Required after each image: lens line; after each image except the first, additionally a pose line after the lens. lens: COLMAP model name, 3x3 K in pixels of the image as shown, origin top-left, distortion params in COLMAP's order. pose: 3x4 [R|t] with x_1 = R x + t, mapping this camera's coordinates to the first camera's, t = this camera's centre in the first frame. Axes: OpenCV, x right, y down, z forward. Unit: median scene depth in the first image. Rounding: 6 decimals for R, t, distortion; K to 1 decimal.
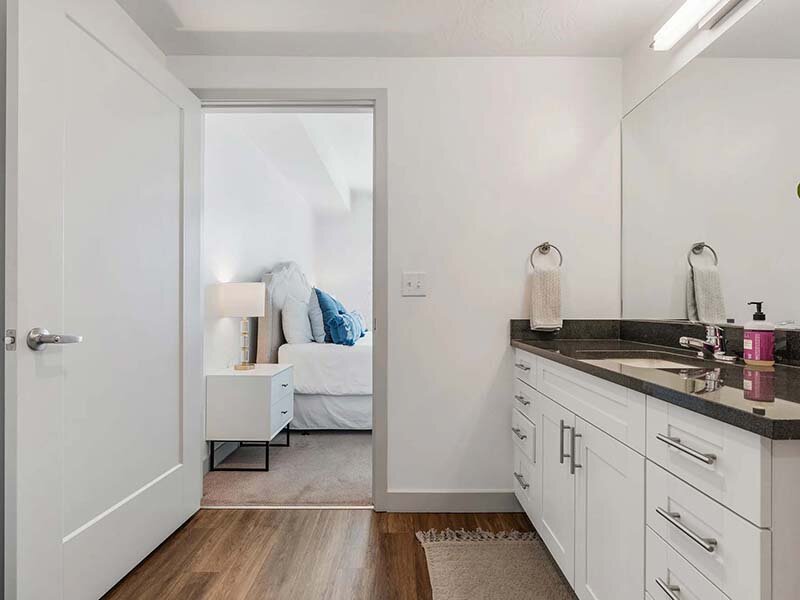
lens RADIAL K [[403.5, 0, 400.0], [0, 403.5, 300.0], [0, 0, 1]] dist [-0.017286, 0.000608]
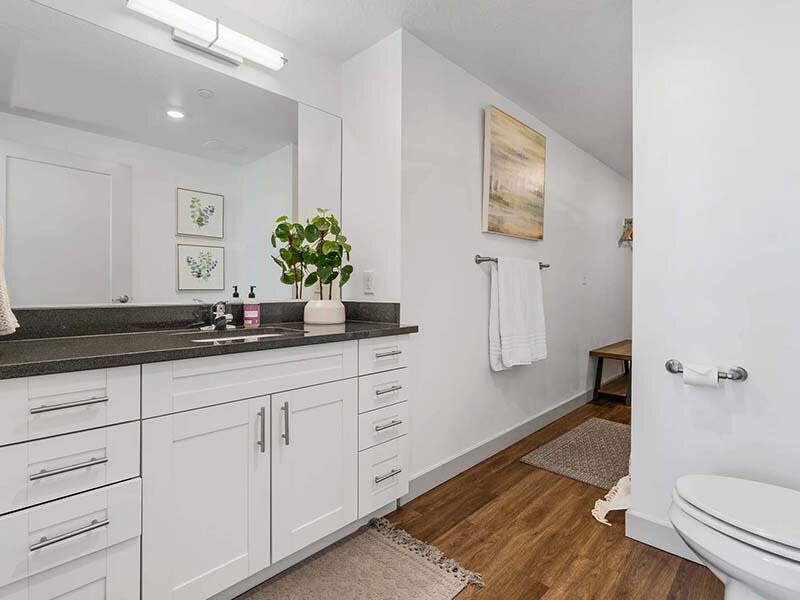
lens RADIAL K [[403.5, 0, 400.0], [0, 403.5, 300.0], [0, 0, 1]] dist [-0.017286, 0.000608]
pose [[-0.709259, -0.027388, 0.704415, -0.598082], [-0.024093, 0.999603, 0.014606, 0.021283], [-0.704536, -0.006612, -0.709638, 1.650701]]
